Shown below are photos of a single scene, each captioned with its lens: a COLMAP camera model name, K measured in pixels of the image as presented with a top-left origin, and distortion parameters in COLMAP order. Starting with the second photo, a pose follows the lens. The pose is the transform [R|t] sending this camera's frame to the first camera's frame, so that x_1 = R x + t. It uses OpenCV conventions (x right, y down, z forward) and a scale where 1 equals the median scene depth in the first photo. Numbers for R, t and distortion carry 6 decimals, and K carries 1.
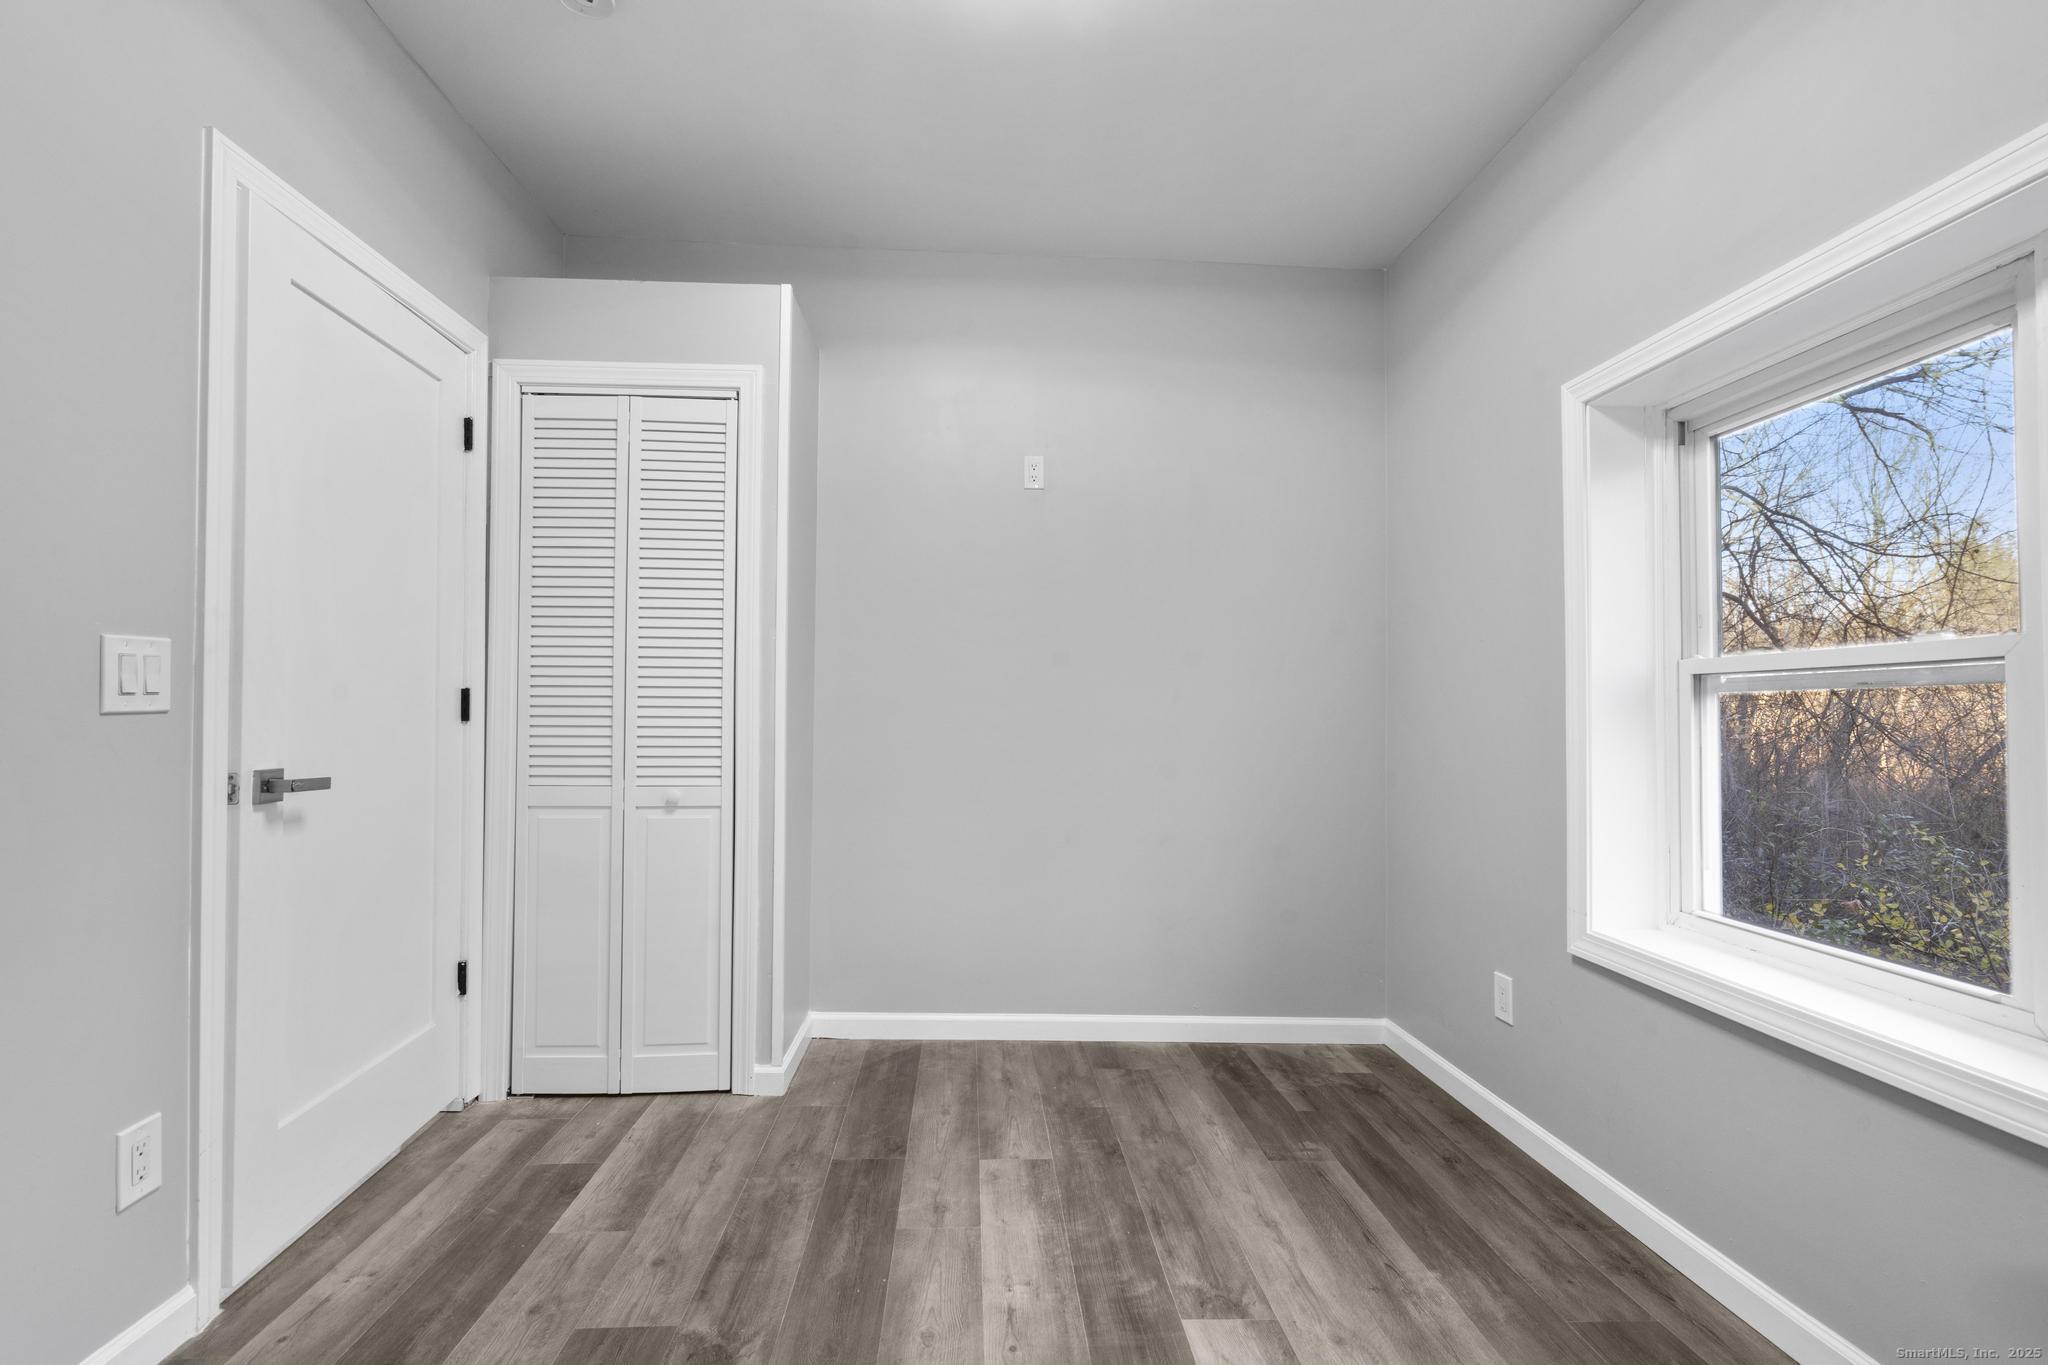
lens RADIAL K [[922.8, 0, 1025.6], [0, 922.8, 693.3], [0, 0, 1]] dist [-0.004777, 0.001456]
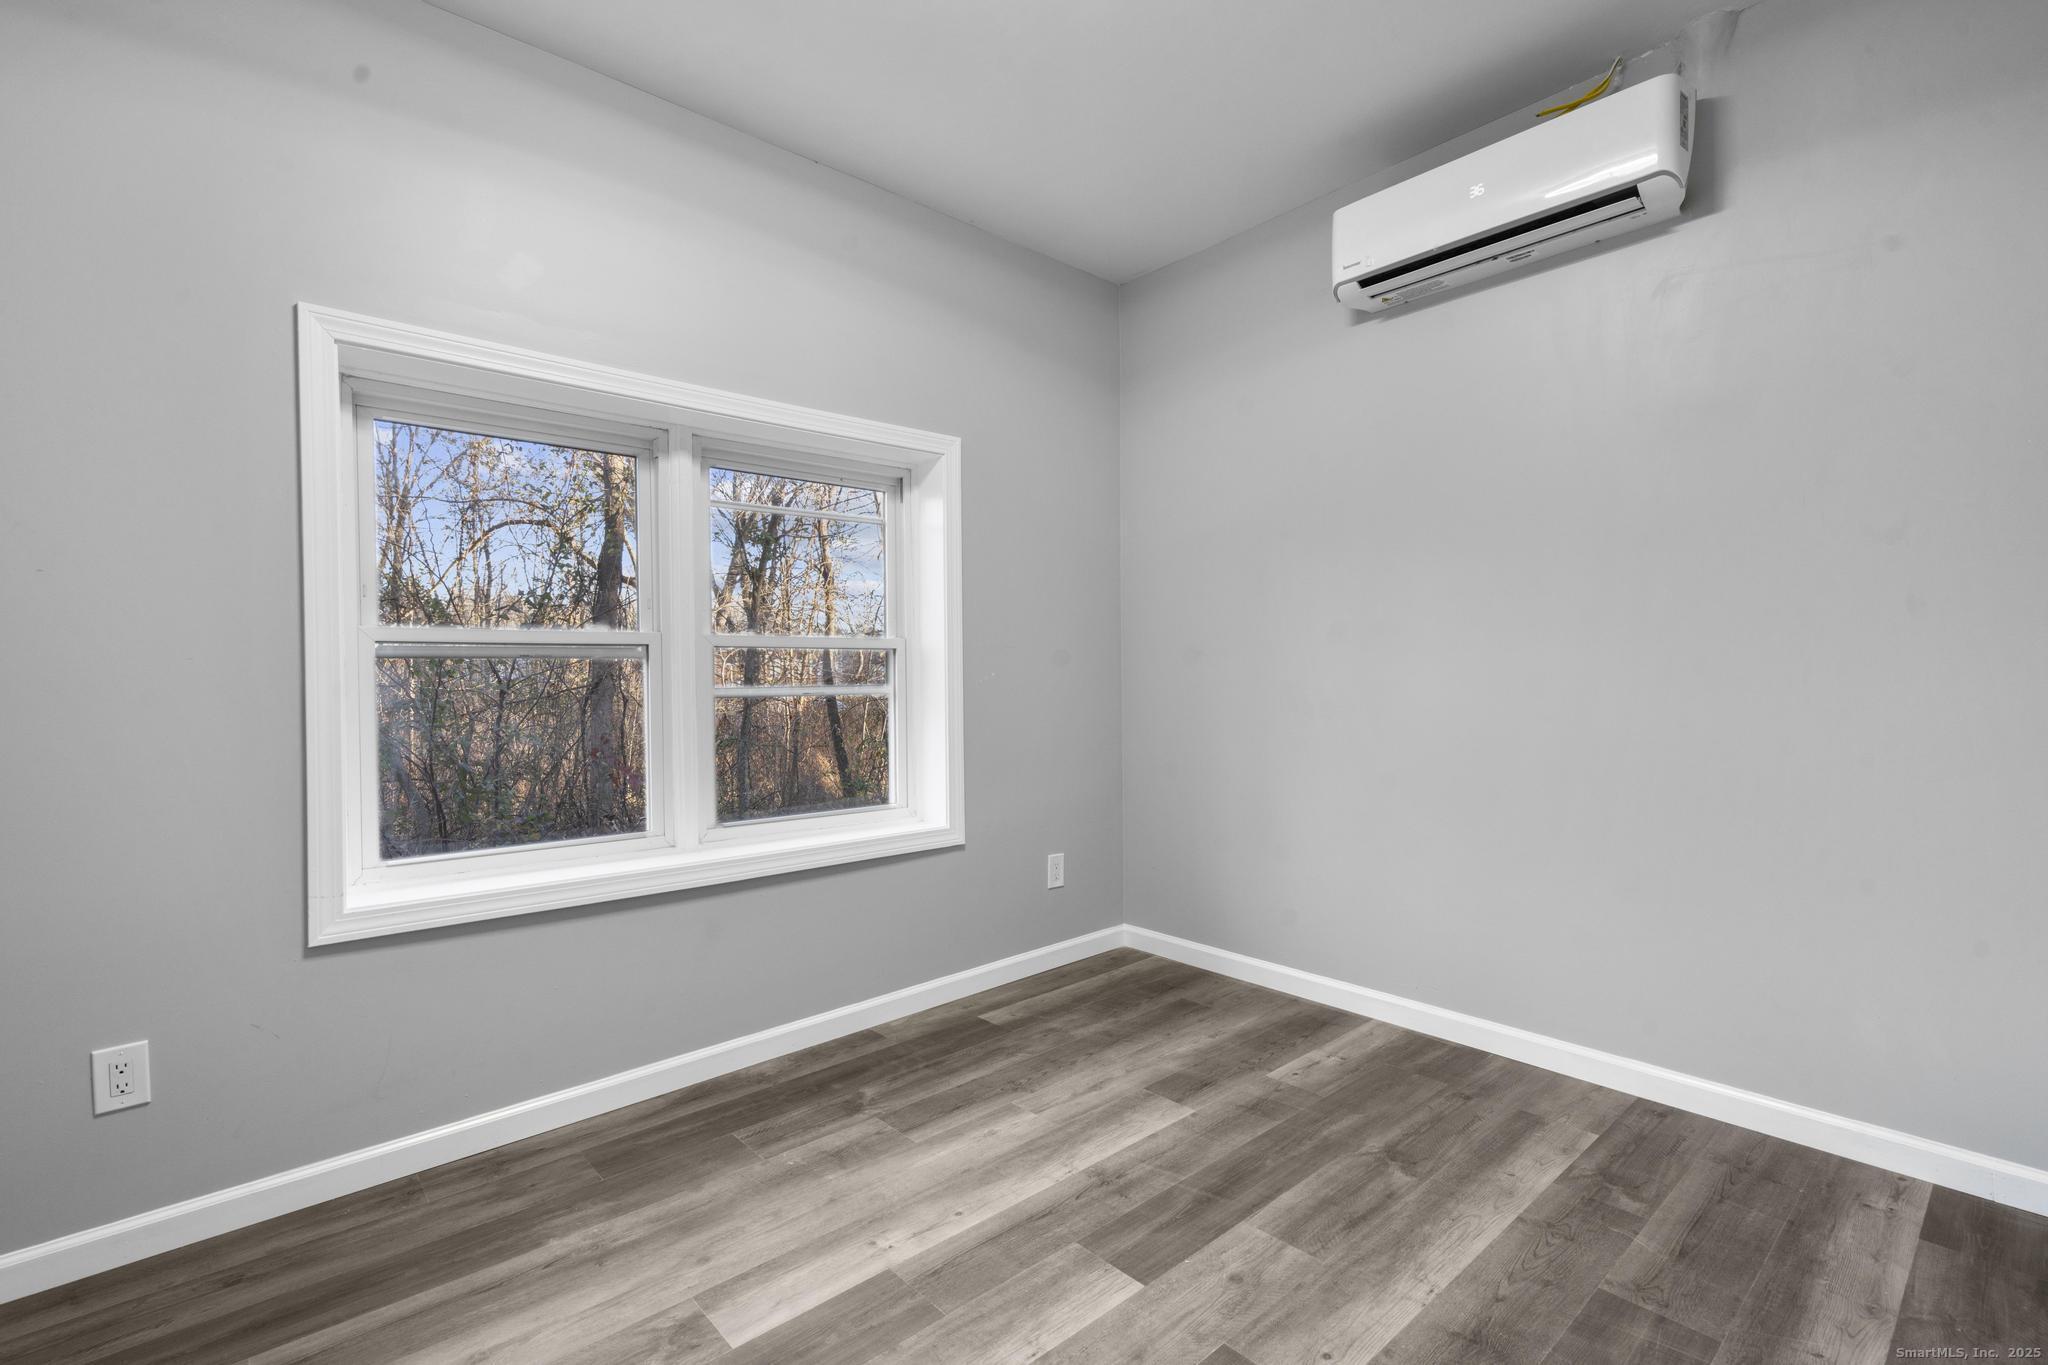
lens RADIAL K [[922.8, 0, 1023.0], [0, 922.8, 682.1], [0, 0, 1]] dist [-0.004777, 0.001456]
pose [[-0.609605, -0.007015, 0.792675, -0.661392], [-0.011069, 0.999939, 0.000337, 0.021370], [-0.792628, -0.008569, -0.609645, 1.230302]]
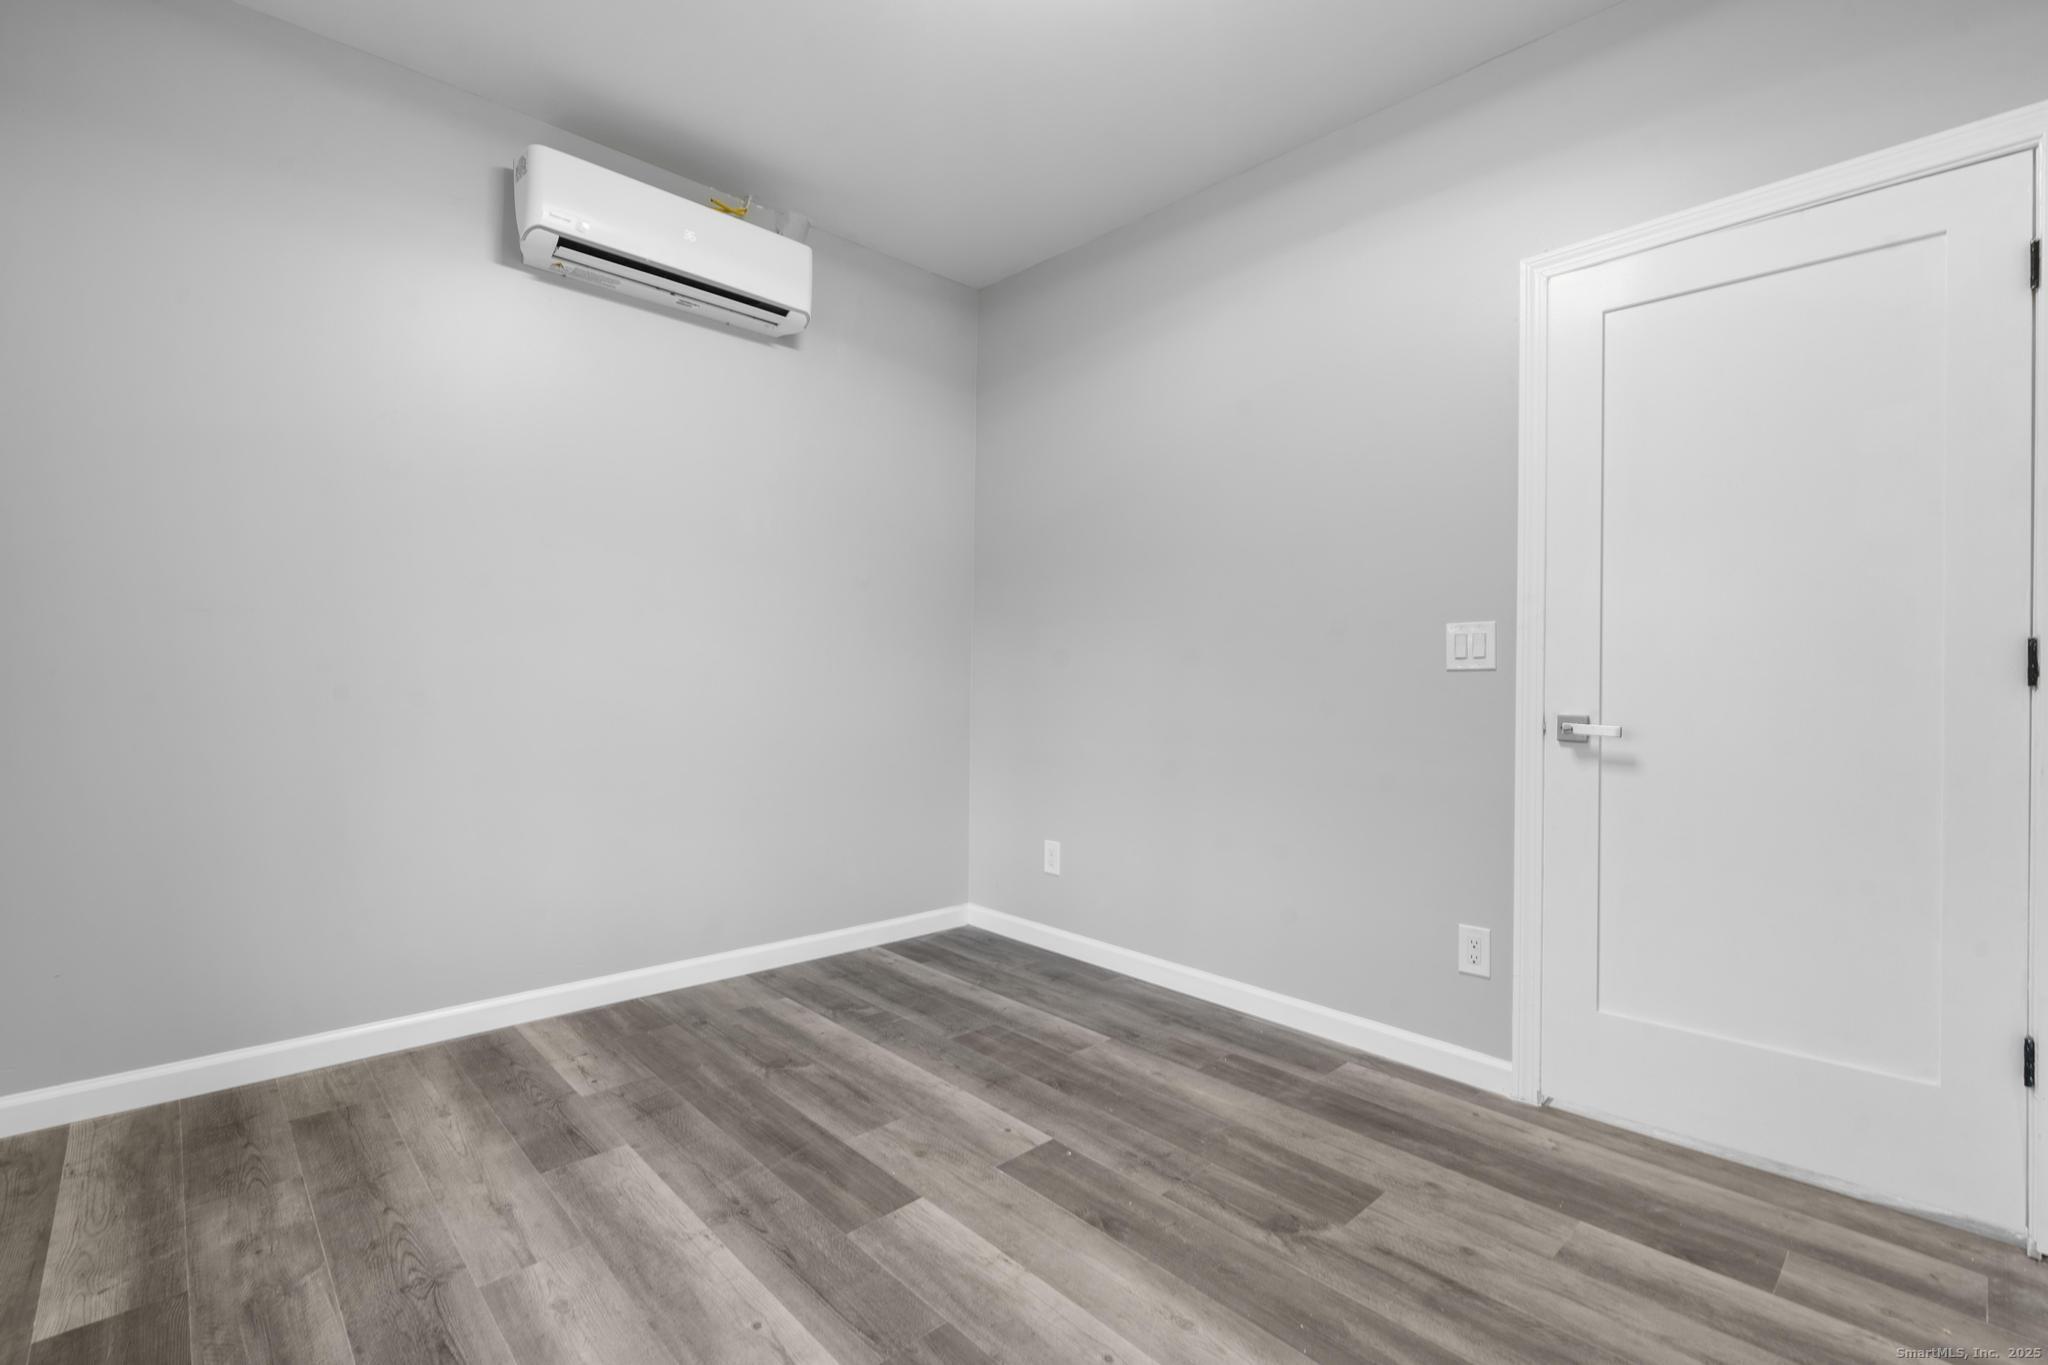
lens RADIAL K [[922.8, 0, 1026.2], [0, 922.8, 679.9], [0, 0, 1]] dist [-0.004777, 0.001456]
pose [[-0.766323, -0.017954, -0.642205, 0.553372], [-0.010225, 0.999824, -0.015750, 0.059125], [0.642374, -0.005503, -0.766371, 1.432179]]
